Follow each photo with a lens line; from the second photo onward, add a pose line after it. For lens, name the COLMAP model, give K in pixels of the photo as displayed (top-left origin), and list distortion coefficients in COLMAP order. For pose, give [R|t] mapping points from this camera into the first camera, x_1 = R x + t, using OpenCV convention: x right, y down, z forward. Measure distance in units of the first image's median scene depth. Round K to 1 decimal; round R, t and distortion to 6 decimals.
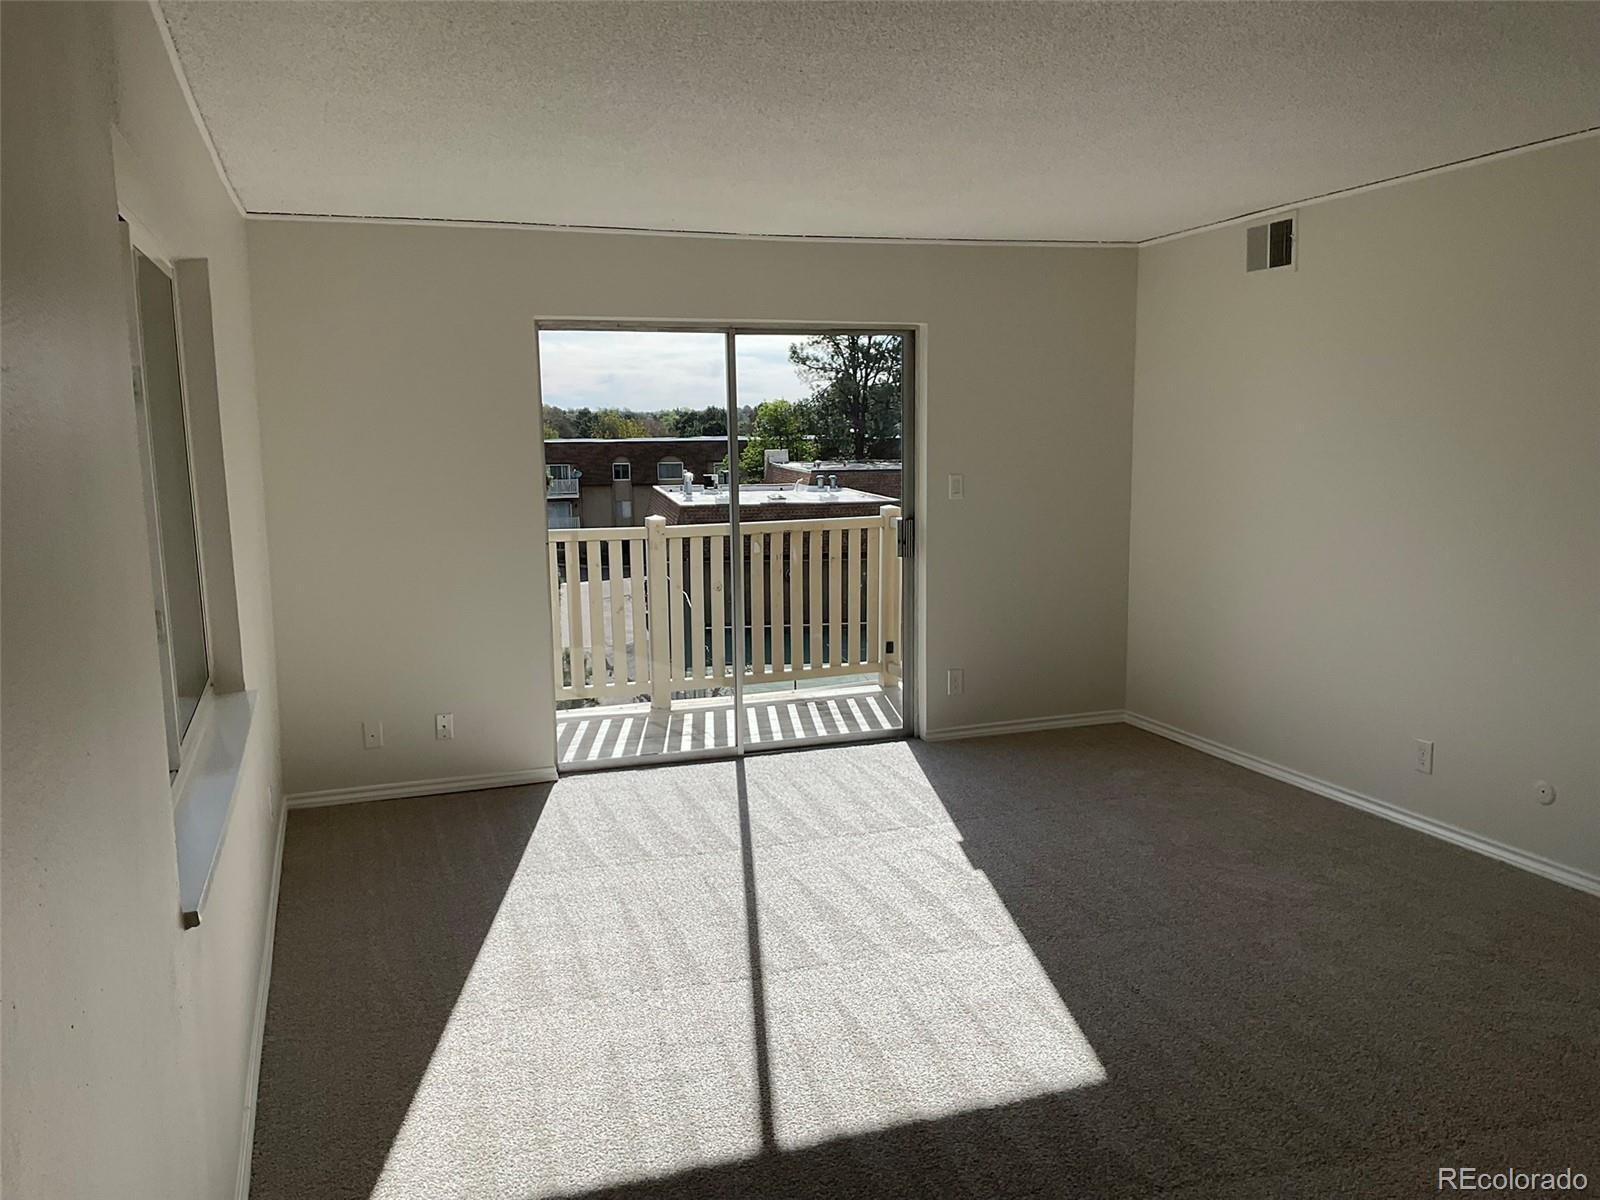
lens RADIAL K [[1332.6, 0, 790.5], [0, 1332.6, 601.3], [0, 0, 1]] dist [0.085310, -0.131115]
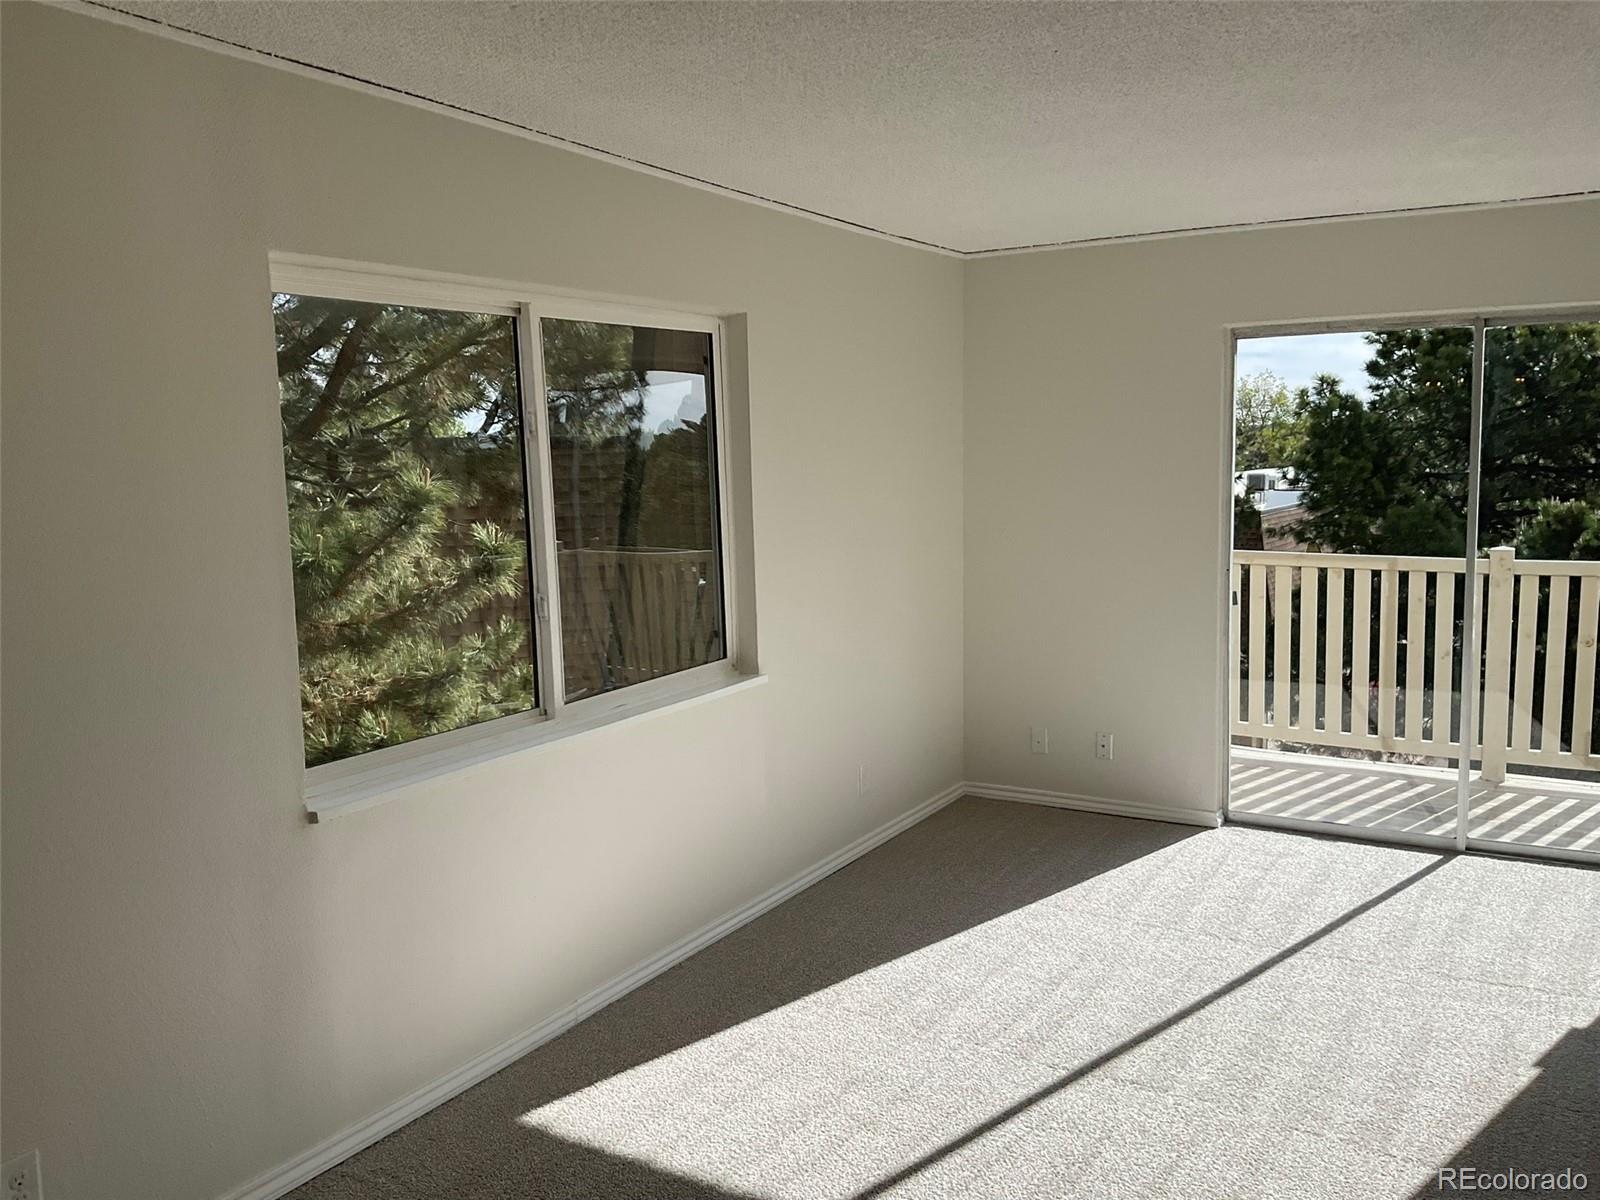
lens RADIAL K [[1332.6, 0, 787.0], [0, 1332.6, 596.8], [0, 0, 1]] dist [0.085310, -0.131115]
pose [[0.636558, 0.089595, -0.766007, 0.330172], [-0.091216, 0.995004, 0.040579, -0.034350], [0.765816, 0.044041, 0.641550, 0.171596]]
